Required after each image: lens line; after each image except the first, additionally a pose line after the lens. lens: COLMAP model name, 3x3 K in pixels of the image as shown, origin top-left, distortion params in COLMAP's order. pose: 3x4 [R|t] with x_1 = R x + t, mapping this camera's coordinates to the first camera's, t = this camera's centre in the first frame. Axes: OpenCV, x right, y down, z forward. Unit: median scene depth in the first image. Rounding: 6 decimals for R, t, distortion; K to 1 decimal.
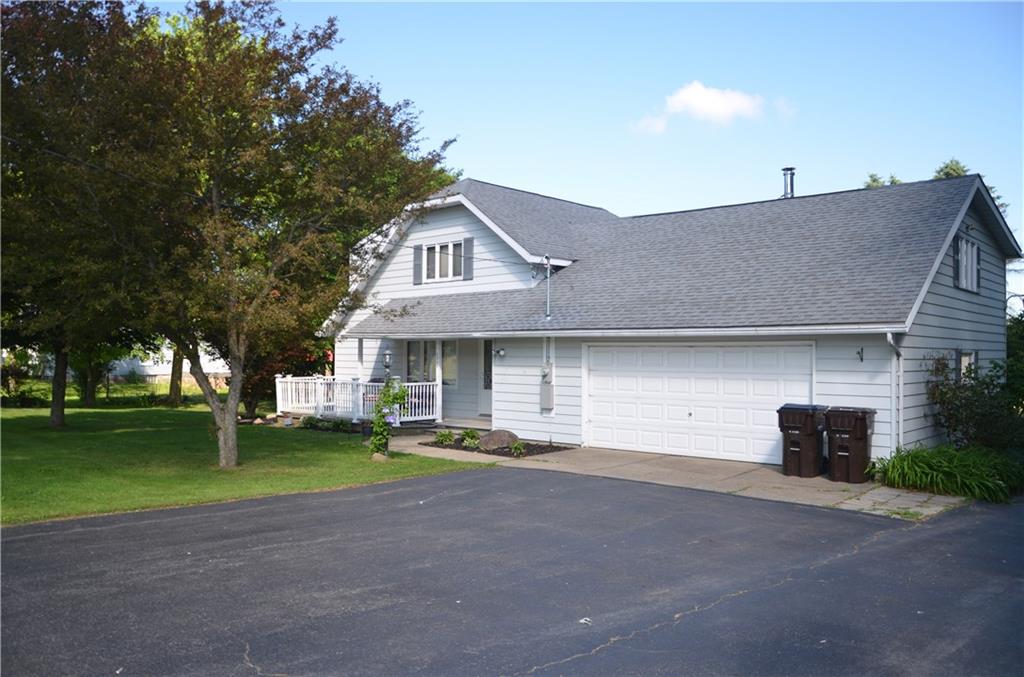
lens RADIAL K [[793.4, 0, 517.2], [0, 793.4, 342.8], [0, 0, 1]] dist [-0.156433, 0.108913]
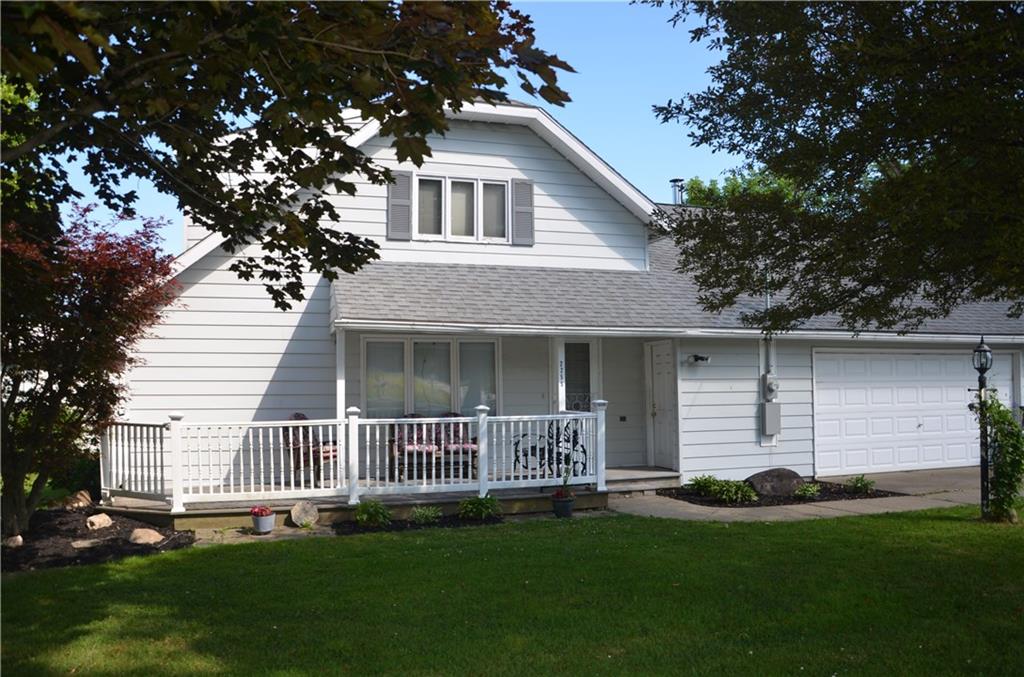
lens RADIAL K [[793.4, 0, 517.2], [0, 793.4, 342.8], [0, 0, 1]] dist [-0.156433, 0.108913]
pose [[0.508364, 0.027518, 0.860703, -0.635891], [-0.009141, 0.999605, -0.026560, 0.014956], [-0.861094, 0.005634, 0.508415, 0.722364]]
